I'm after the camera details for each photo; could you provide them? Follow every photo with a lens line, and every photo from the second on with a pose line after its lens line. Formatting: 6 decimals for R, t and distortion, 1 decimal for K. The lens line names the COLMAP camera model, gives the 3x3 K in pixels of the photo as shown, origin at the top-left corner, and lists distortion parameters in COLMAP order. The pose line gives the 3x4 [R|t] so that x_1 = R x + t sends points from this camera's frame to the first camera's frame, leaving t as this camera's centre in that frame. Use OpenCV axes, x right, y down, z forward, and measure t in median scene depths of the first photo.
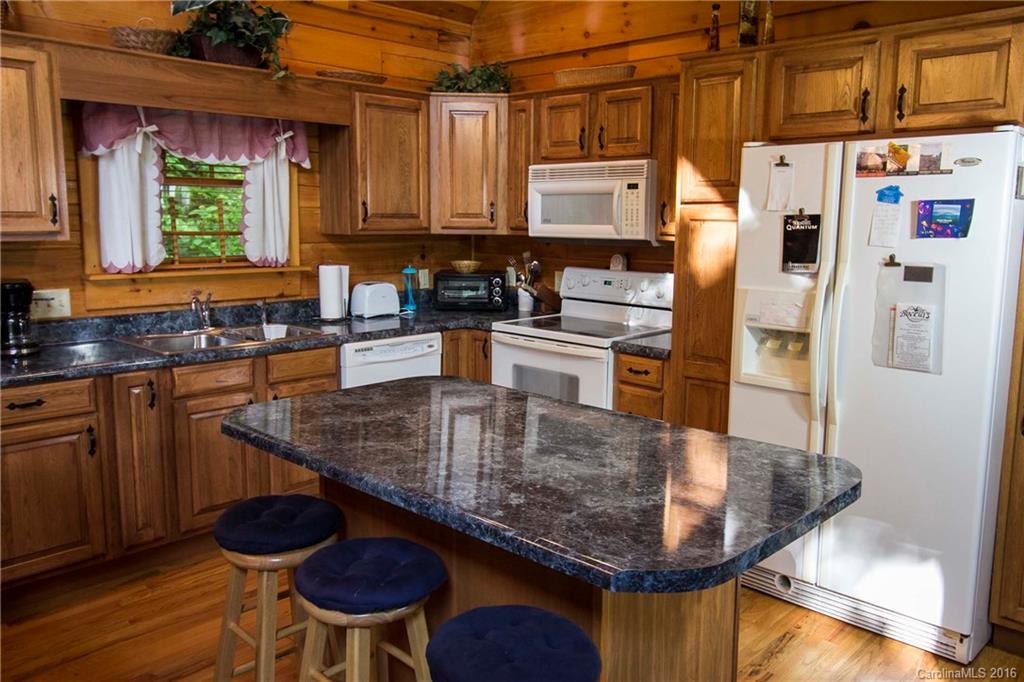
lens RADIAL K [[795.0, 0, 514.5], [0, 795.0, 338.4], [0, 0, 1]] dist [0.015290, -0.007908]
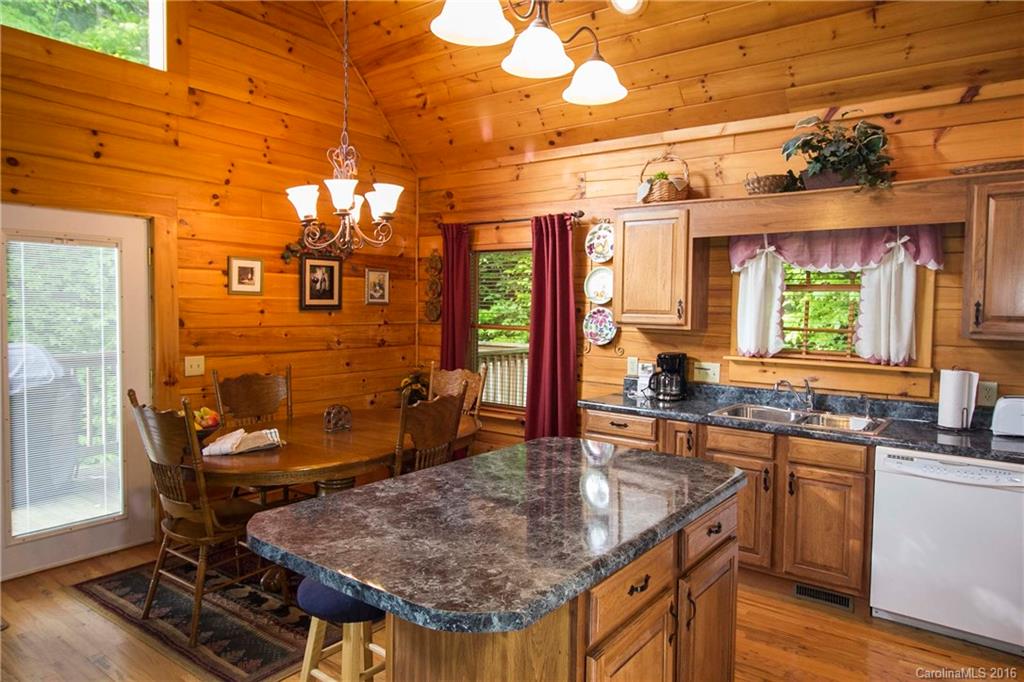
lens RADIAL K [[654.6, 0, 516.3], [0, 654.6, 335.4], [0, 0, 1]] dist [0.007883, -0.005901]
pose [[0.119453, 0.039106, -0.992069, 0.547536], [-0.168713, 0.985491, 0.018532, -0.069302], [0.978400, 0.165161, 0.124318, 0.457687]]
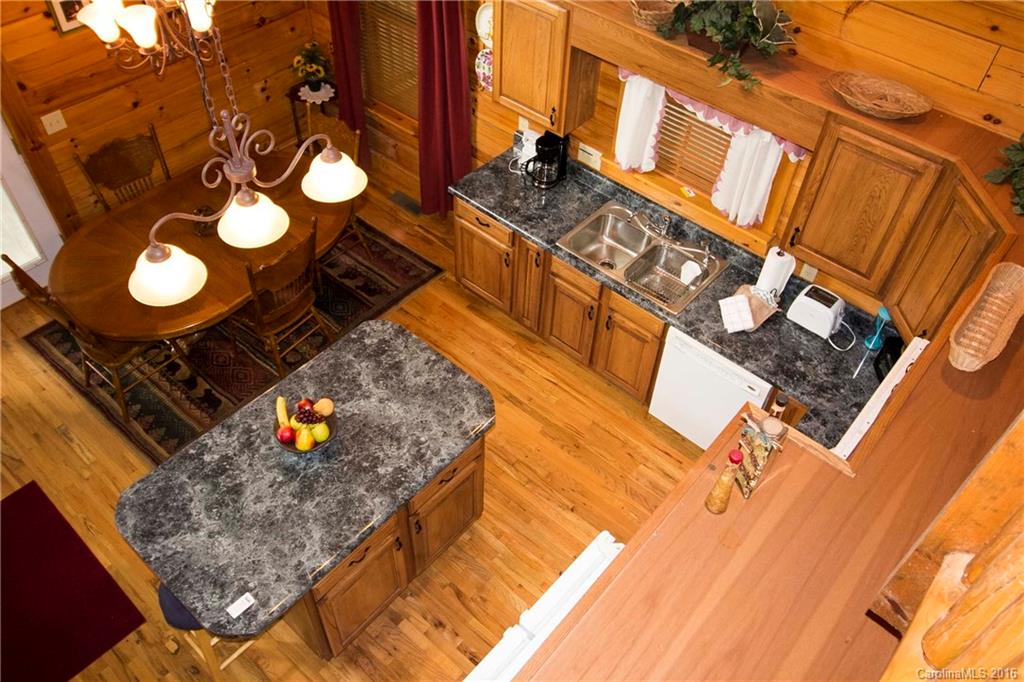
lens RADIAL K [[795.0, 0, 512.9], [0, 795.0, 339.5], [0, 0, 1]] dist [0.015290, -0.007908]
pose [[0.045042, 0.735854, -0.675641, 0.554948], [-0.190621, 0.670231, 0.717255, -0.754903], [0.980630, 0.096485, 0.170458, 0.618462]]
